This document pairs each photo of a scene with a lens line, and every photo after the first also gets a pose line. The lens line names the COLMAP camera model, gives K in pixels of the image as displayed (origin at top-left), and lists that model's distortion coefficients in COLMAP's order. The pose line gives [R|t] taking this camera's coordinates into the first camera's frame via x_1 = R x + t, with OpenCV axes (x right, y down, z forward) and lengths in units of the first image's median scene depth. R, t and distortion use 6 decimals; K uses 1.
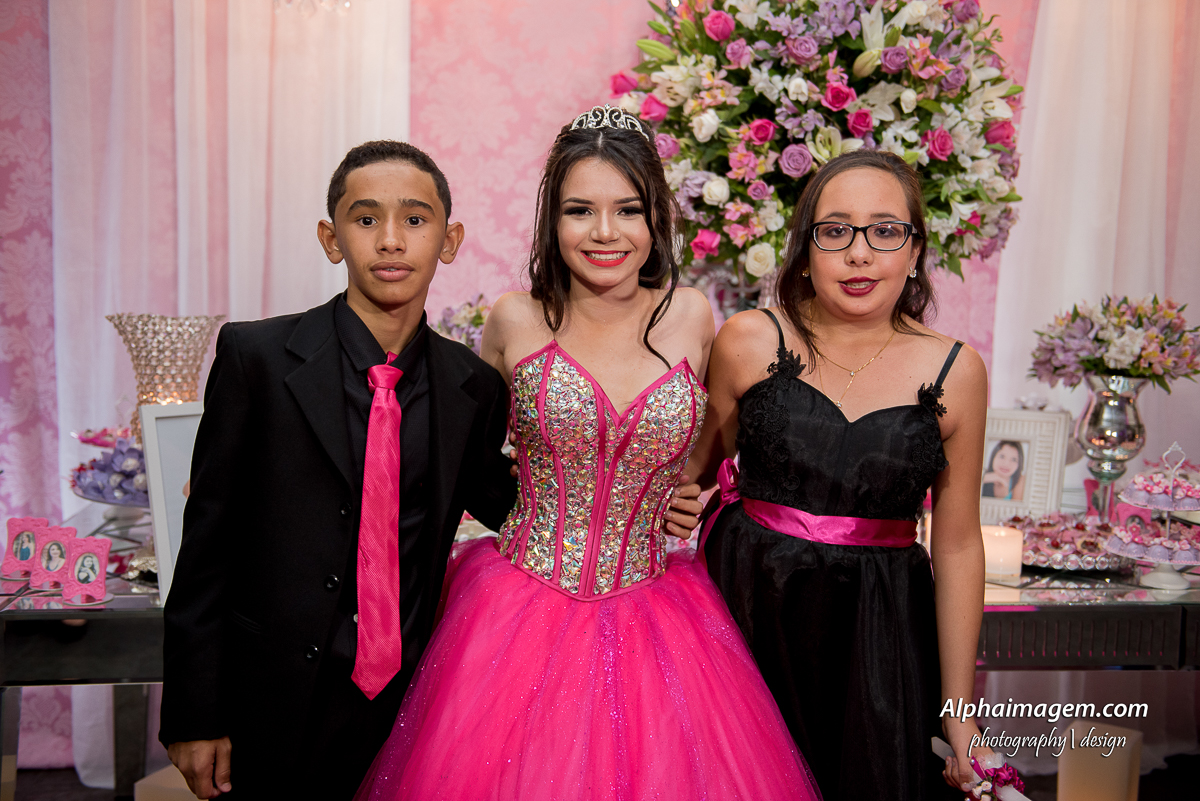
lens RADIAL K [[1376.8, 0, 600.0], [0, 1376.8, 400.5], [0, 0, 1]] dist [0.079901, 0.005536]
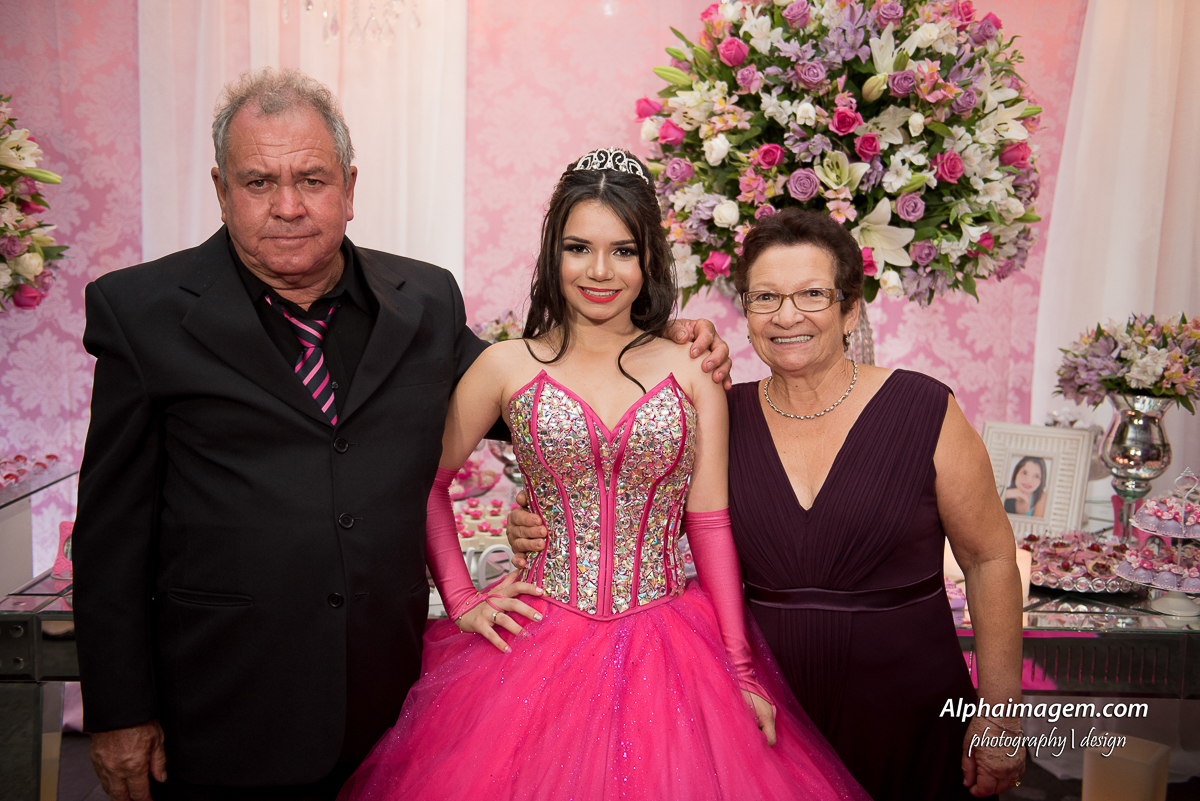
lens RADIAL K [[1271.2, 0, 598.6], [0, 1271.2, 400.2], [0, 0, 1]] dist [0.051905, 0.007140]
pose [[0.995251, 0.010700, -0.096756, 0.082494], [-0.009375, 0.999856, 0.014137, -0.026429], [0.096893, -0.013162, 0.995208, 0.051765]]
